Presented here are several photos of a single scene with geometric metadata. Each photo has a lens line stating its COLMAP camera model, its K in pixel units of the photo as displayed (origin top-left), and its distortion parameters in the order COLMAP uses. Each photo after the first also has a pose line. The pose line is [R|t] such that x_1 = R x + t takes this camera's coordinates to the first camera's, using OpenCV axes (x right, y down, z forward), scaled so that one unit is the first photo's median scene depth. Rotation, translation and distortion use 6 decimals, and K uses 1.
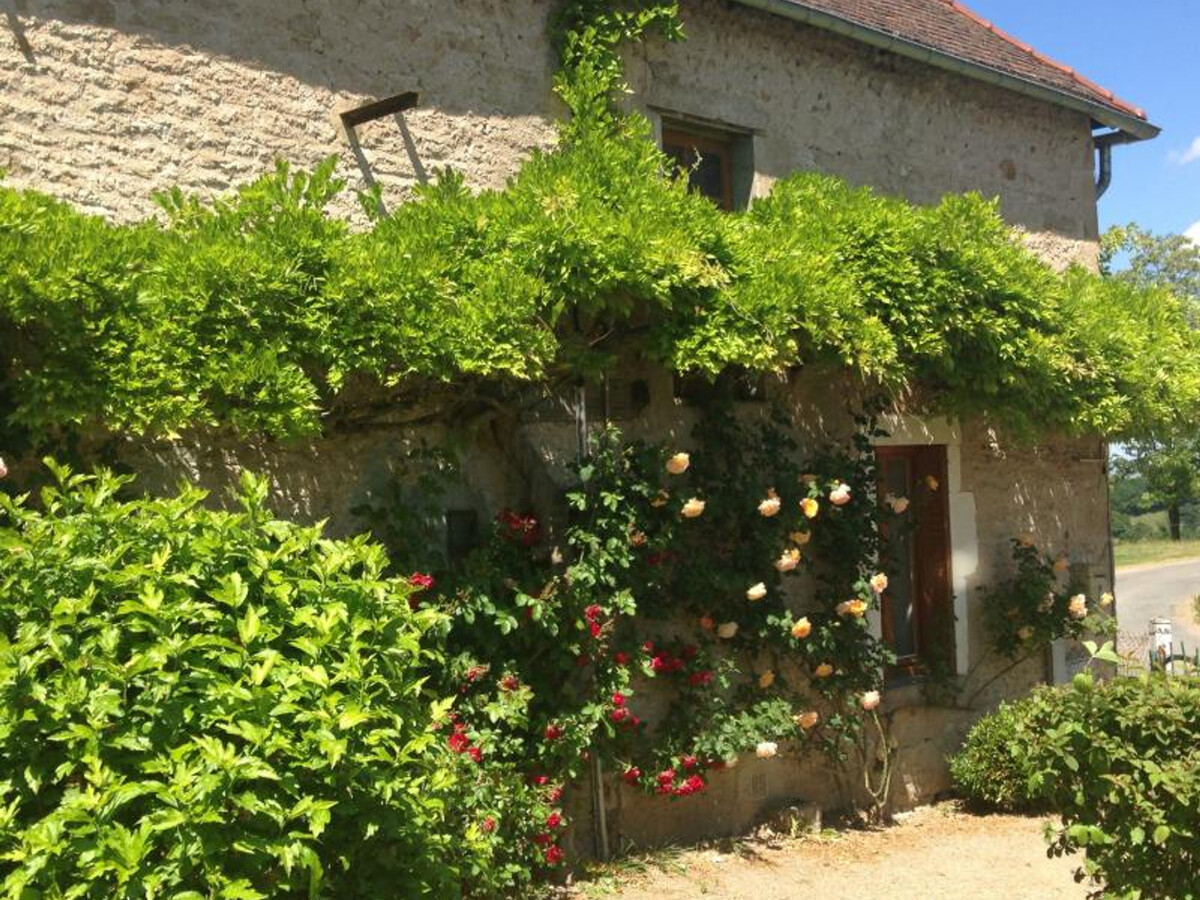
lens RADIAL K [[1460.6, 0, 608.5], [0, 1460.6, 456.4], [0, 0, 1]] dist [0.052582, 0.000000]
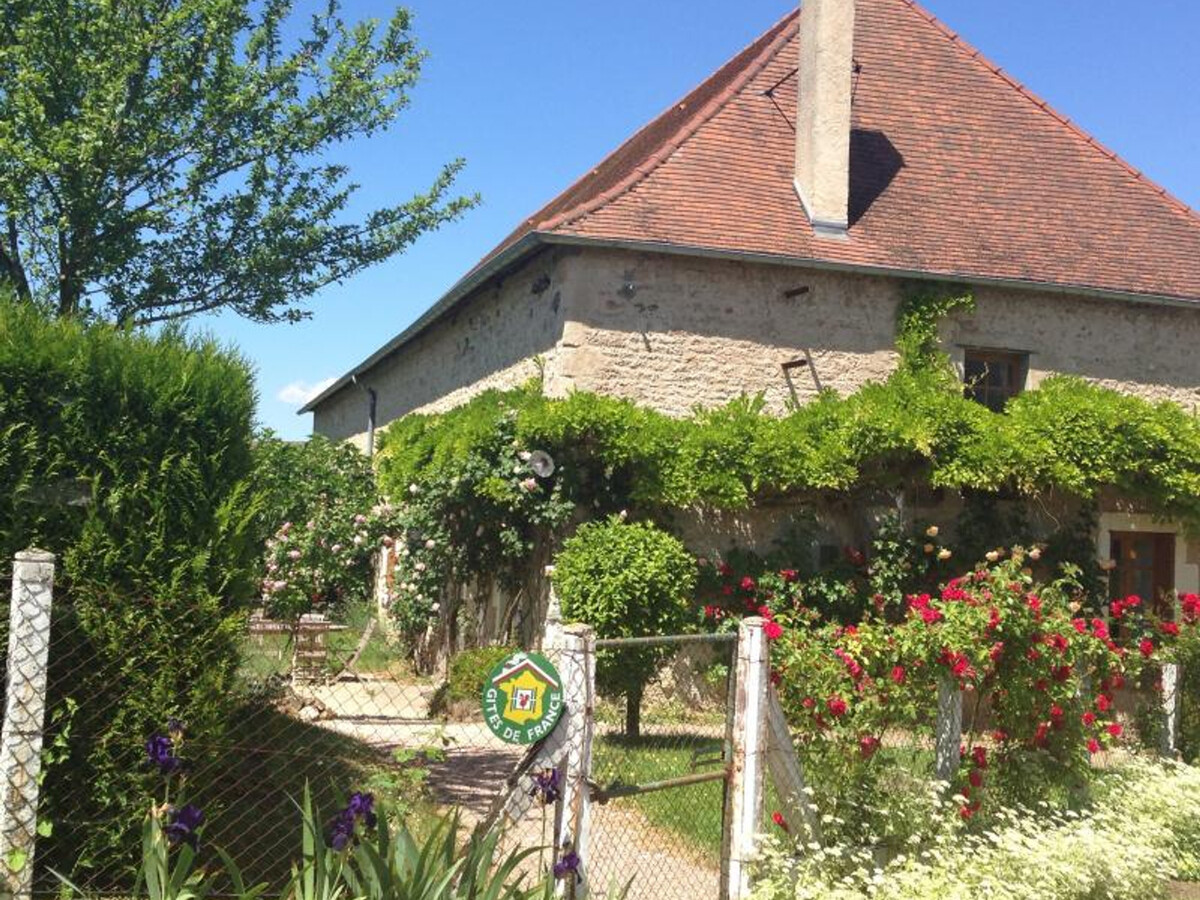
lens RADIAL K [[1460.6, 0, 600.1], [0, 1460.6, 448.2], [0, 0, 1]] dist [0.052582, 0.000000]
pose [[0.888367, 0.046818, -0.456740, 0.629589], [-0.063645, 0.997741, -0.021517, -0.041469], [0.454701, 0.048185, 0.889340, -1.163148]]
